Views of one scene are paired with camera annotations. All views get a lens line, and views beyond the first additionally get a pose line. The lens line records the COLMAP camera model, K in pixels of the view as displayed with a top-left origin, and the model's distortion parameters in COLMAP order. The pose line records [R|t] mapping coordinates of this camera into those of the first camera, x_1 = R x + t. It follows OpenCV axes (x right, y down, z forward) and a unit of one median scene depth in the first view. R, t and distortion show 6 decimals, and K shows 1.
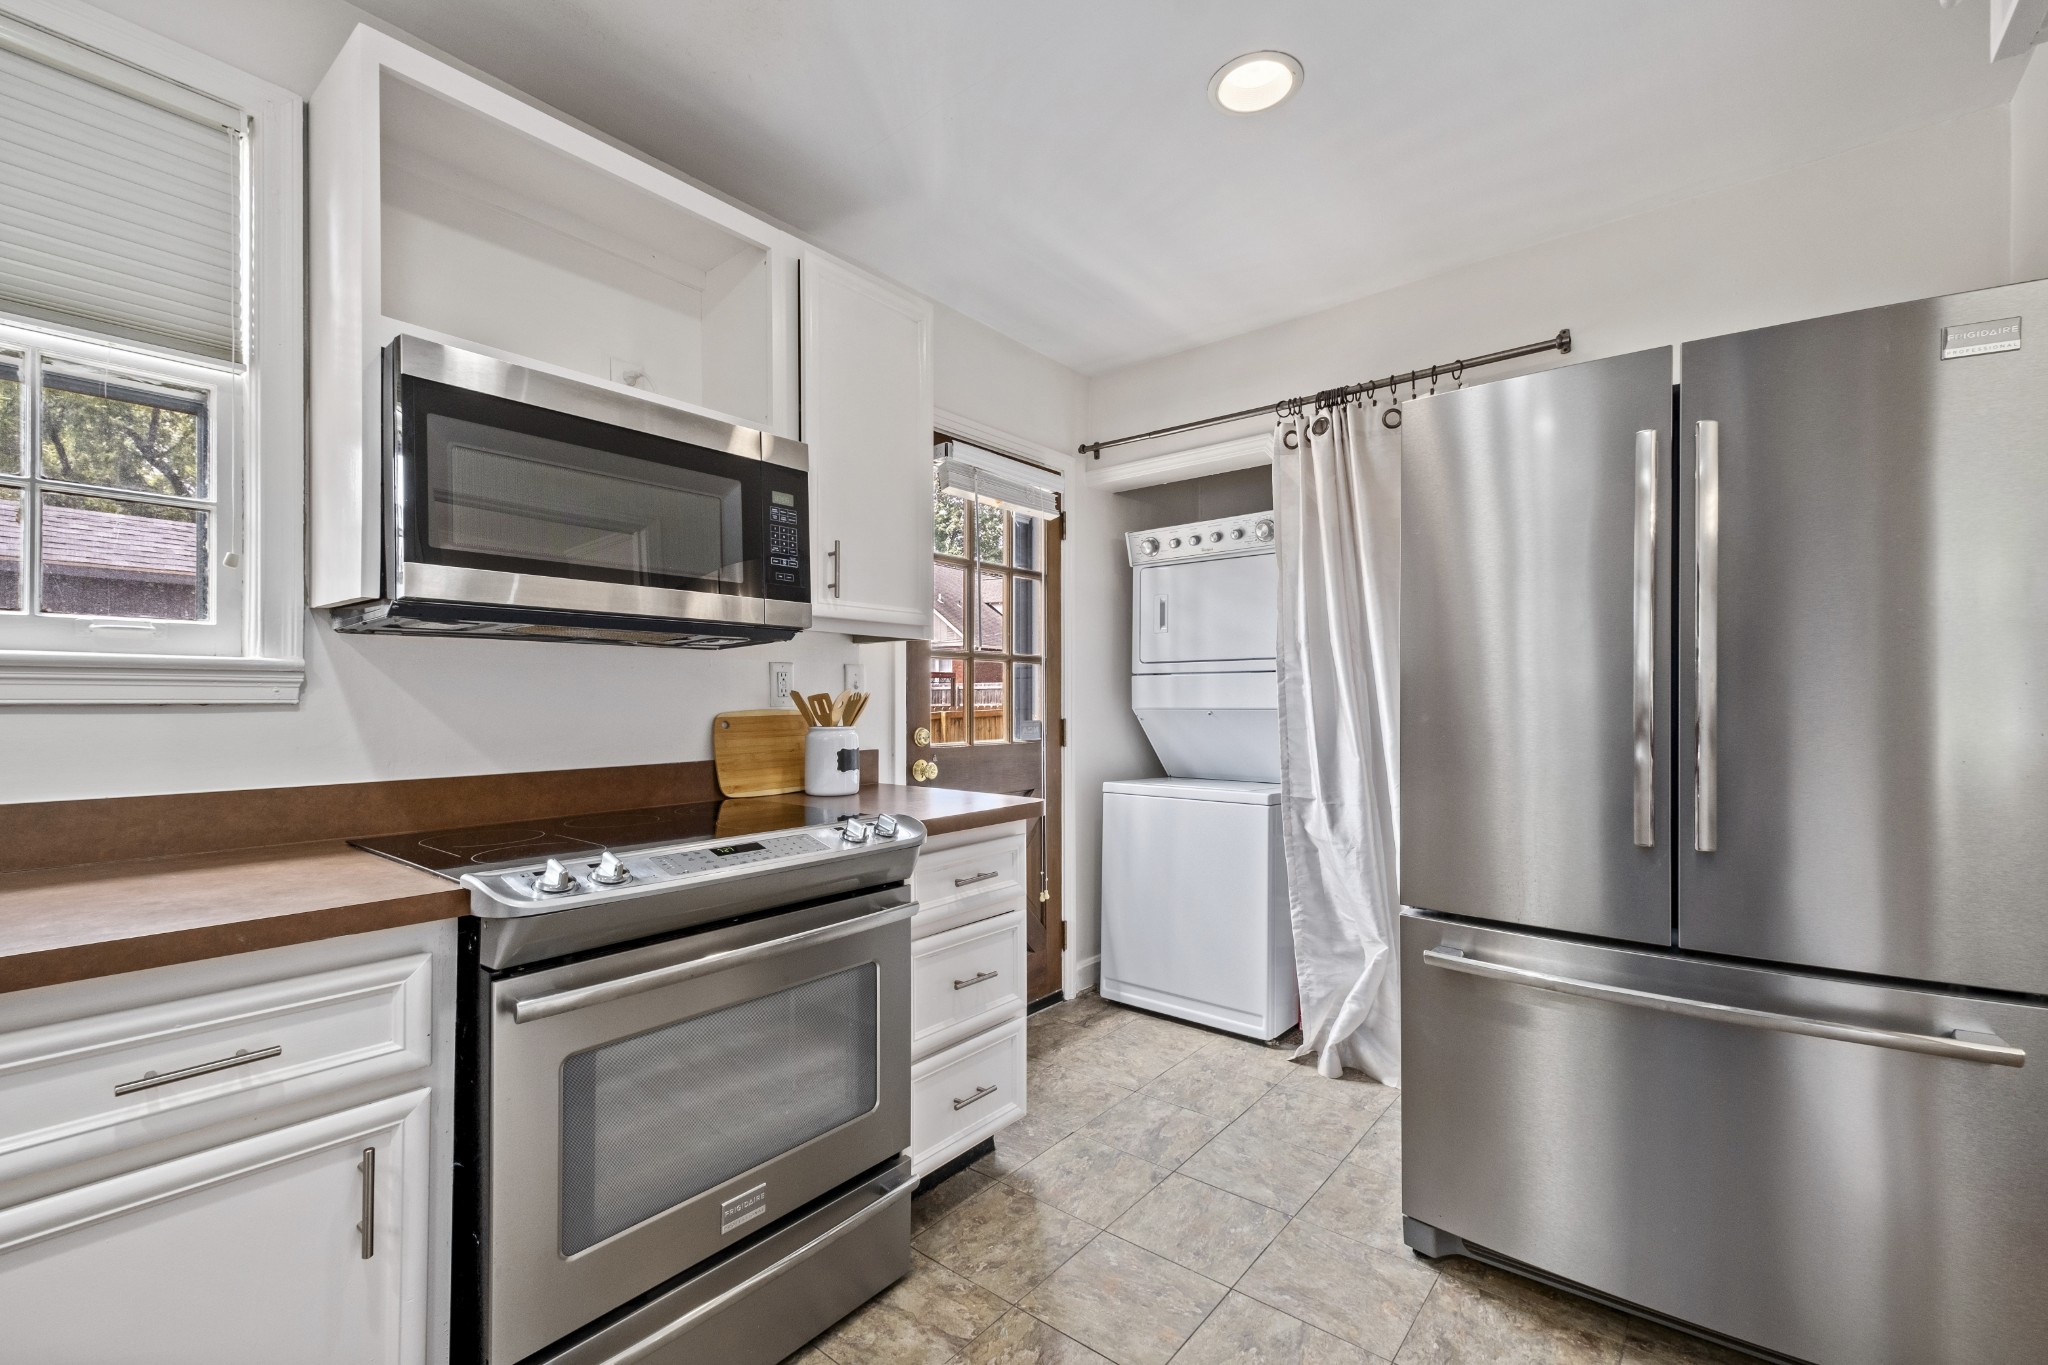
lens RADIAL K [[882.7, 0, 1029.1], [0, 882.7, 689.8], [0, 0, 1]] dist [0.004138, 0.000113]
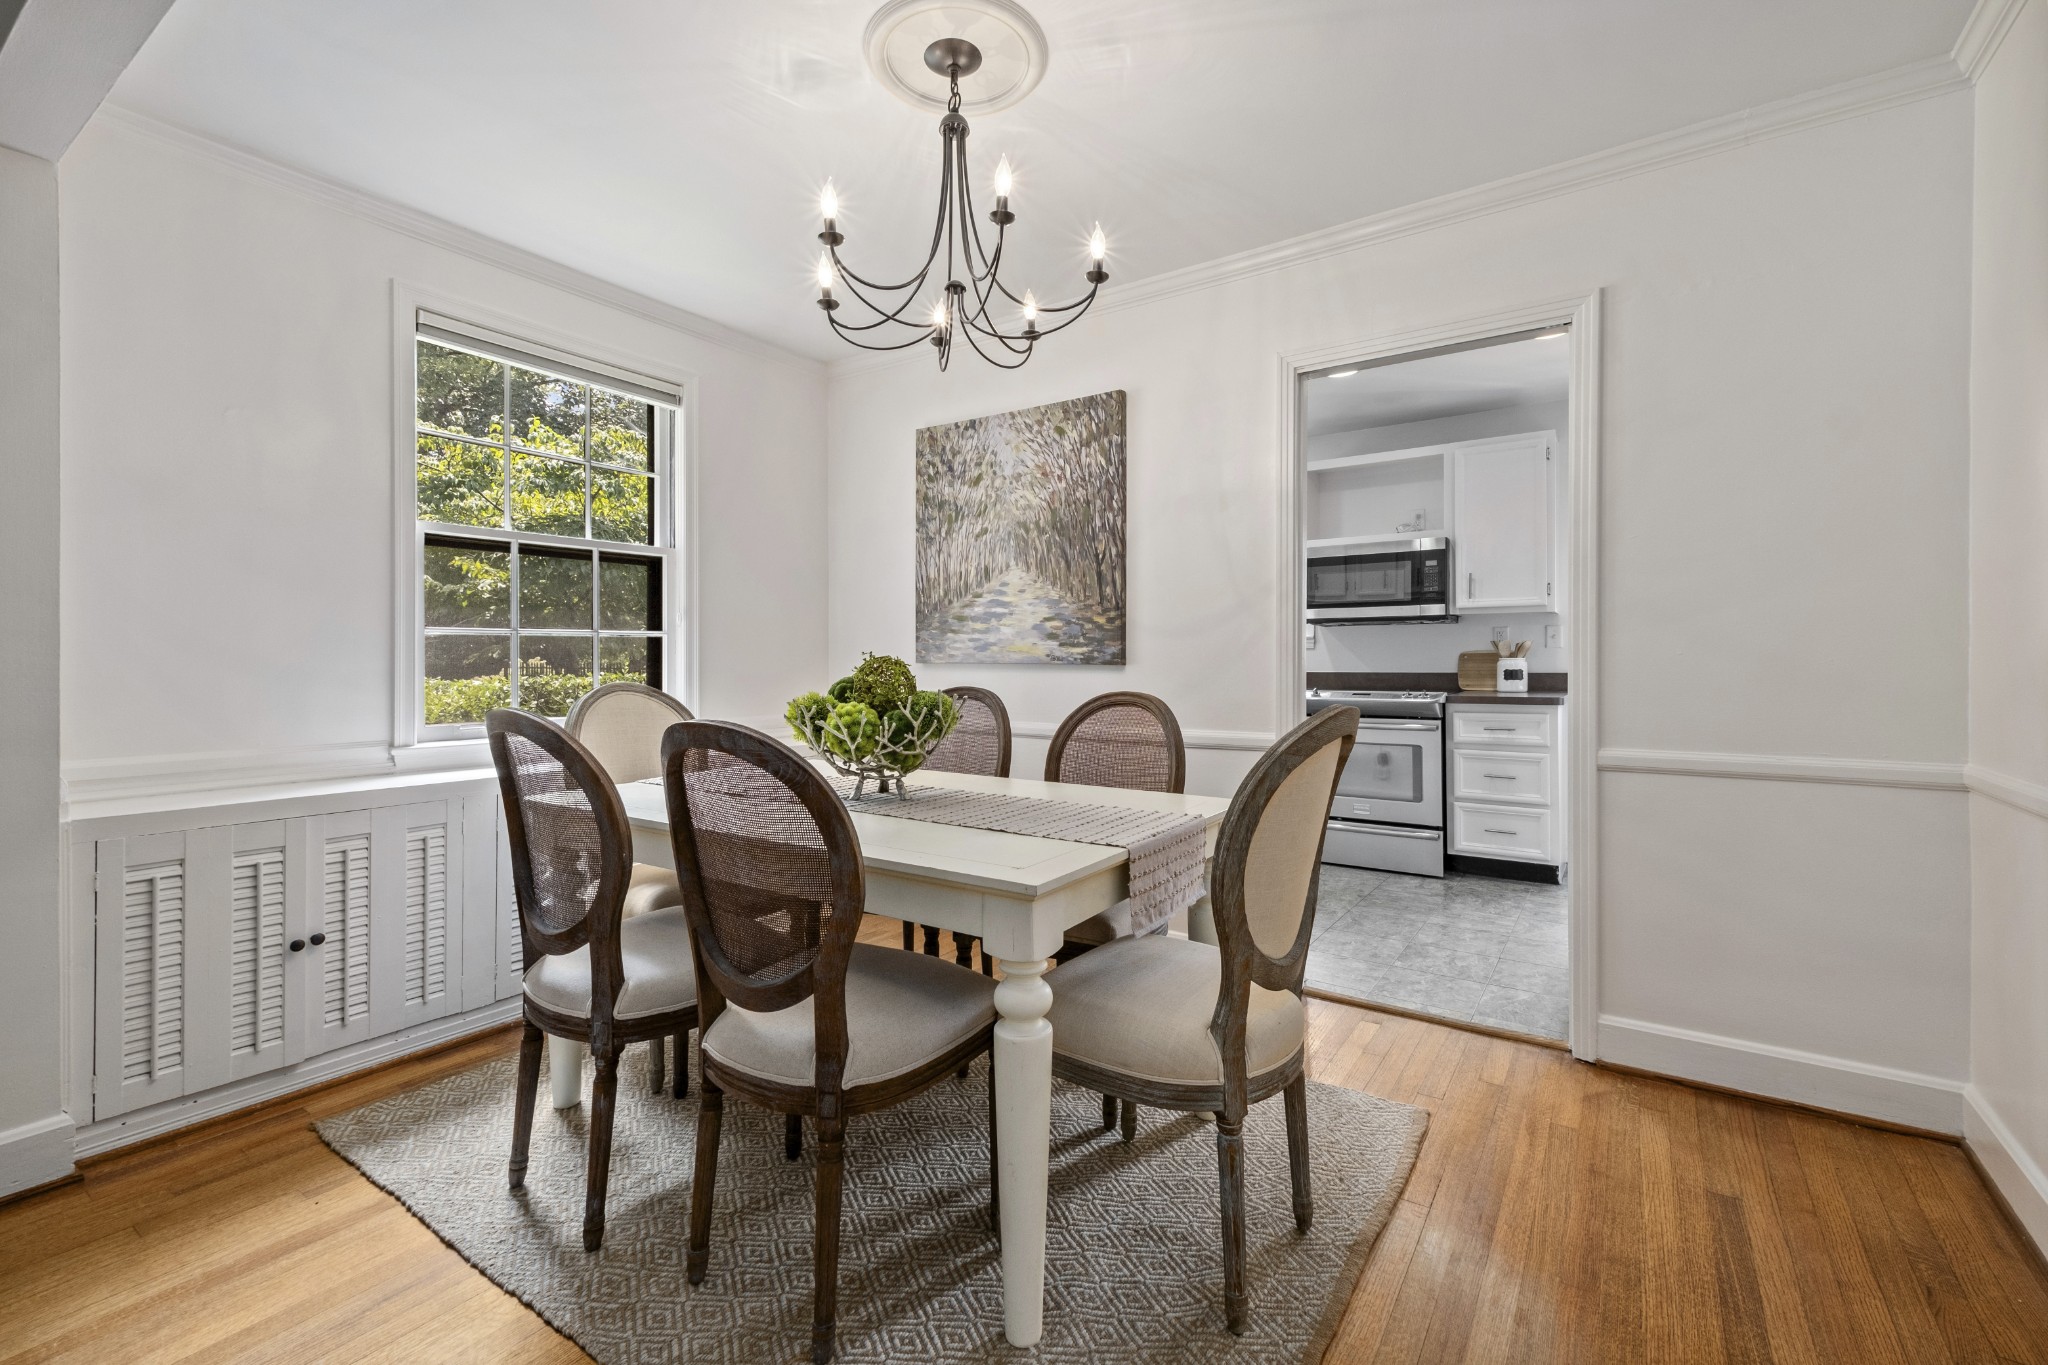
lens RADIAL K [[882.7, 0, 1027.7], [0, 882.7, 674.1], [0, 0, 1]] dist [0.004138, 0.000113]
pose [[0.069908, 0.016808, -0.997412, 2.061907], [0.020006, 0.999633, 0.018248, 0.022856], [0.997353, -0.021230, 0.069547, -0.289450]]
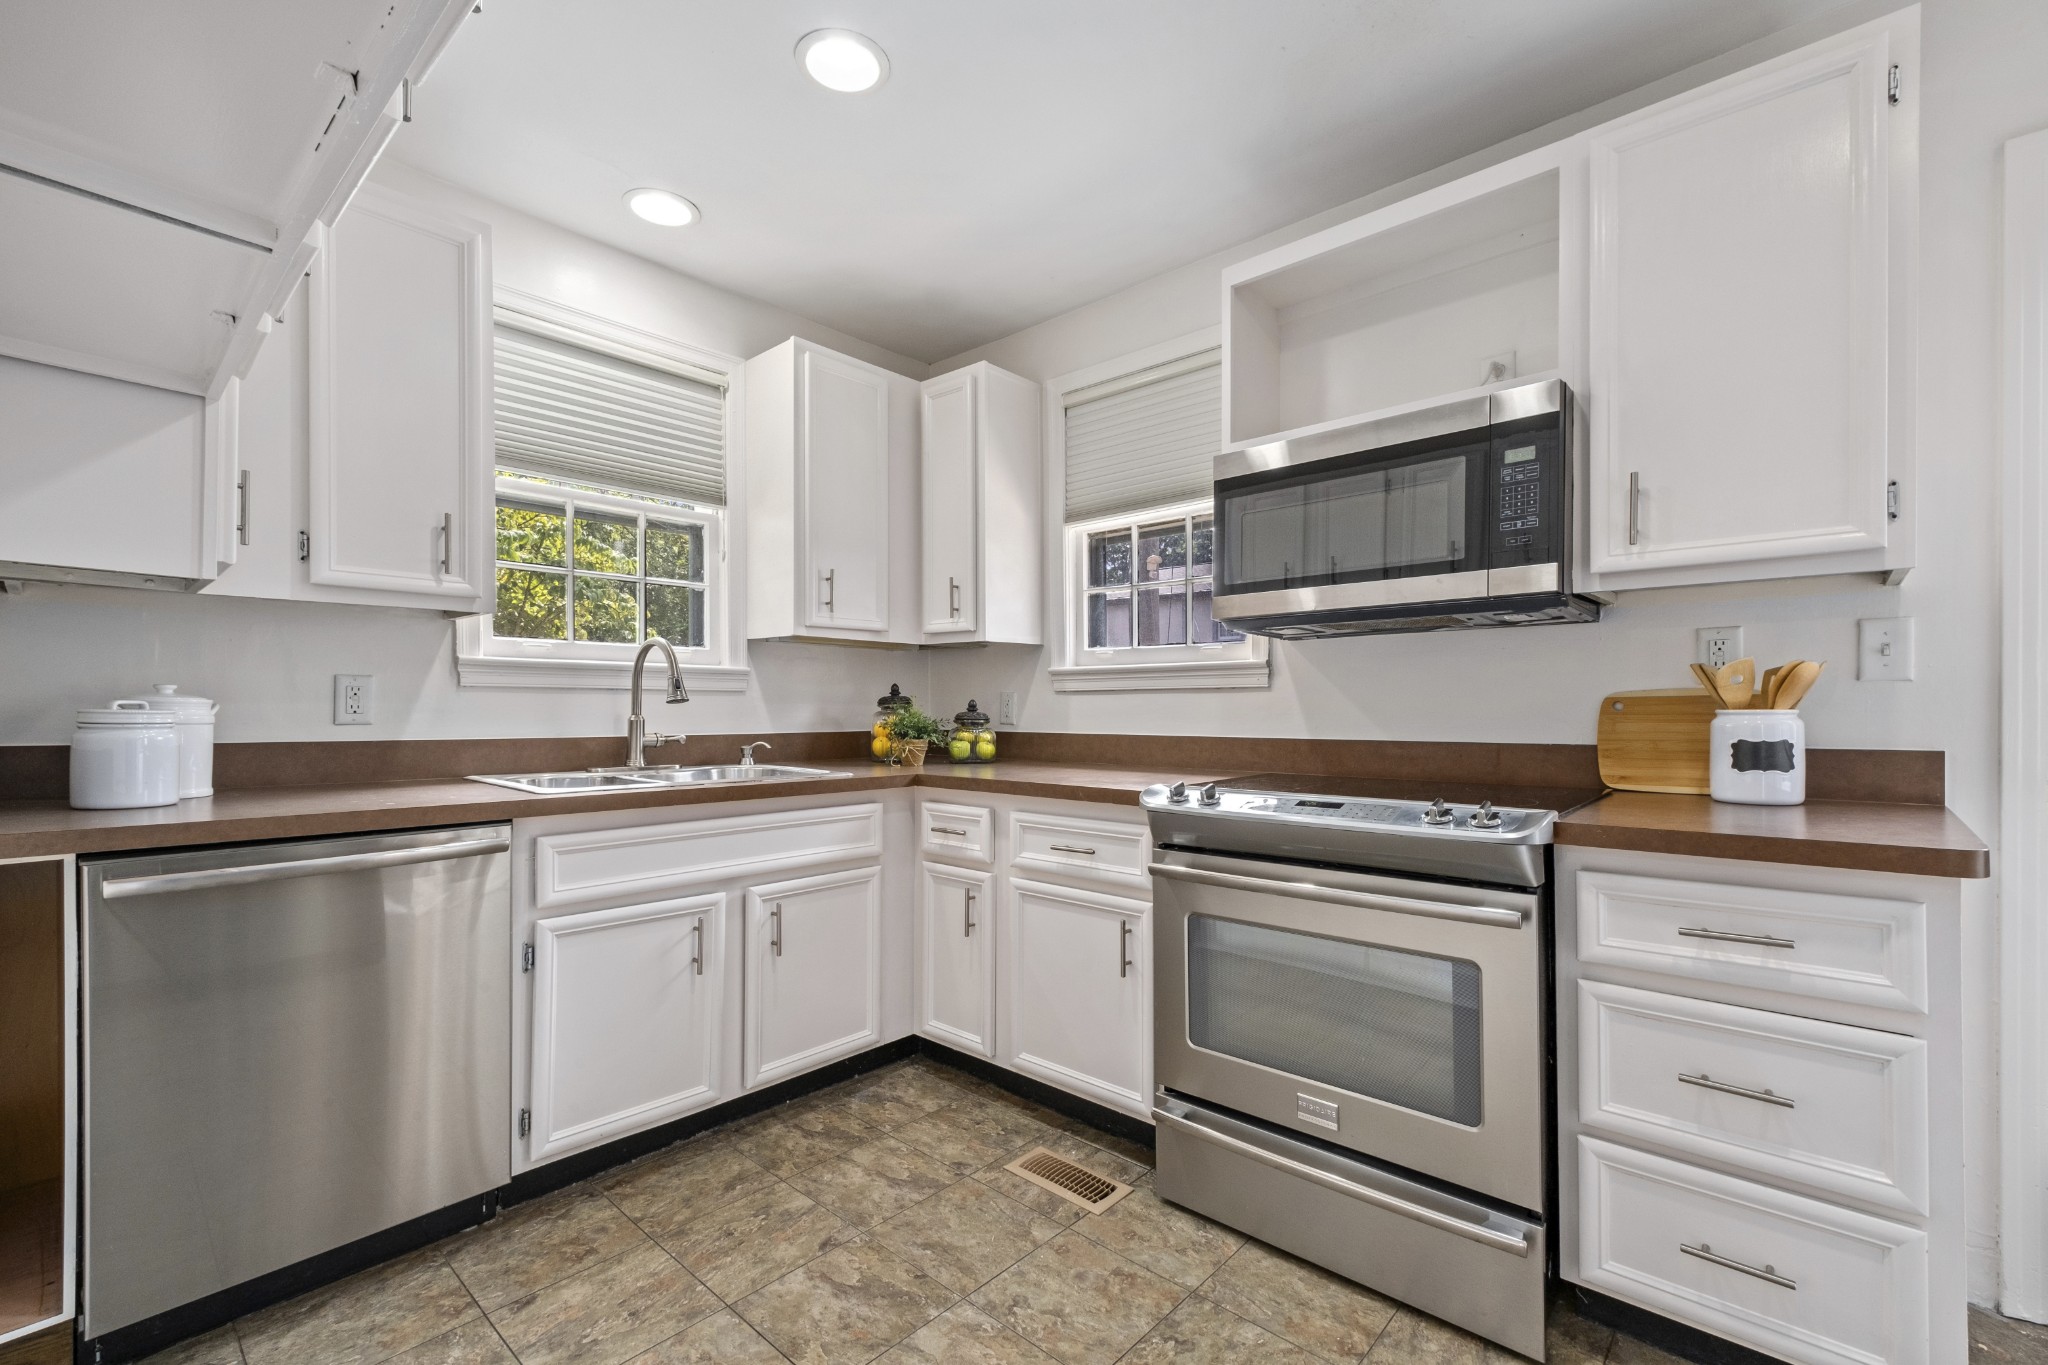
lens RADIAL K [[882.7, 0, 1036.6], [0, 882.7, 712.3], [0, 0, 1]] dist [0.004138, 0.000113]
pose [[-0.056041, 0.009926, -0.998379, 0.654700], [0.014853, 0.999848, 0.009107, 0.033787], [0.998318, -0.014318, -0.056180, 0.539771]]
